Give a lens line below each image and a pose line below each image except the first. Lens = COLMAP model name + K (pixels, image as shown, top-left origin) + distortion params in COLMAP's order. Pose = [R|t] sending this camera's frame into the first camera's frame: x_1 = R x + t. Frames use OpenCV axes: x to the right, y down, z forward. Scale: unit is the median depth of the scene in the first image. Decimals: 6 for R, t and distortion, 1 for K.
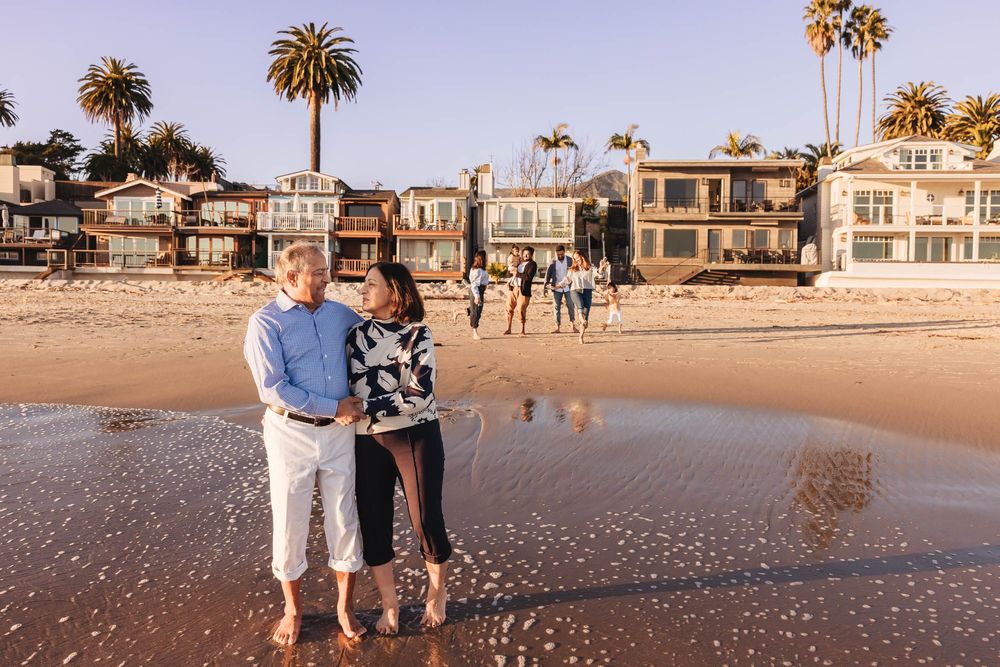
lens RADIAL K [[813.7, 0, 519.8], [0, 813.7, 330.8], [0, 0, 1]] dist [-0.000794, 0.005199]
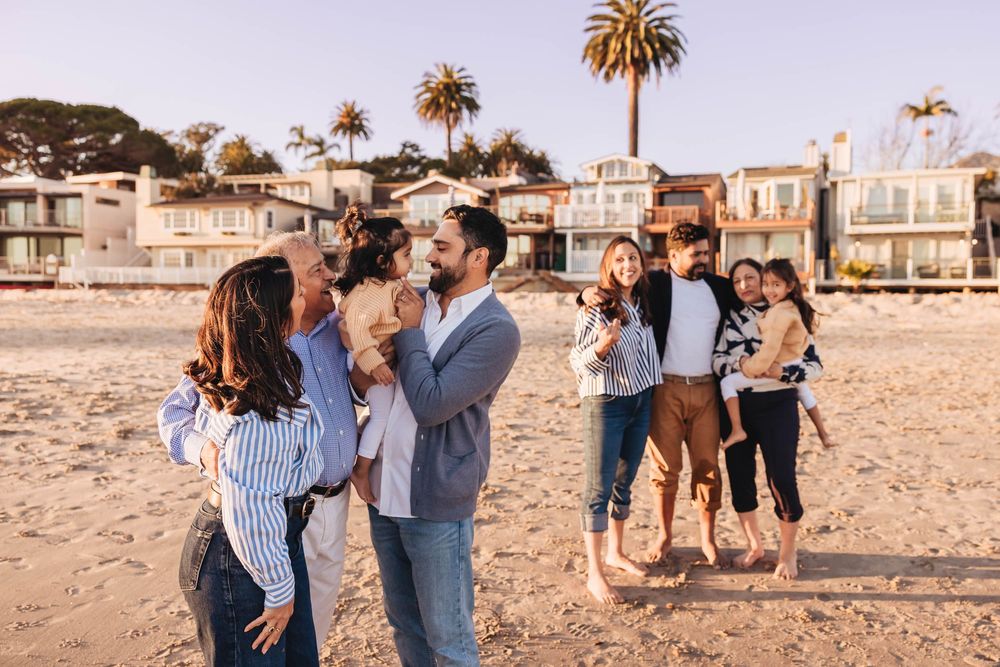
lens RADIAL K [[813.7, 0, 519.8], [0, 813.7, 330.8], [0, 0, 1]] dist [-0.000794, 0.005199]
pose [[0.918950, 0.015576, -0.394066, -0.015727], [-0.013769, 0.999878, 0.007413, -0.018018], [0.394133, -0.001386, 0.919052, 0.176088]]
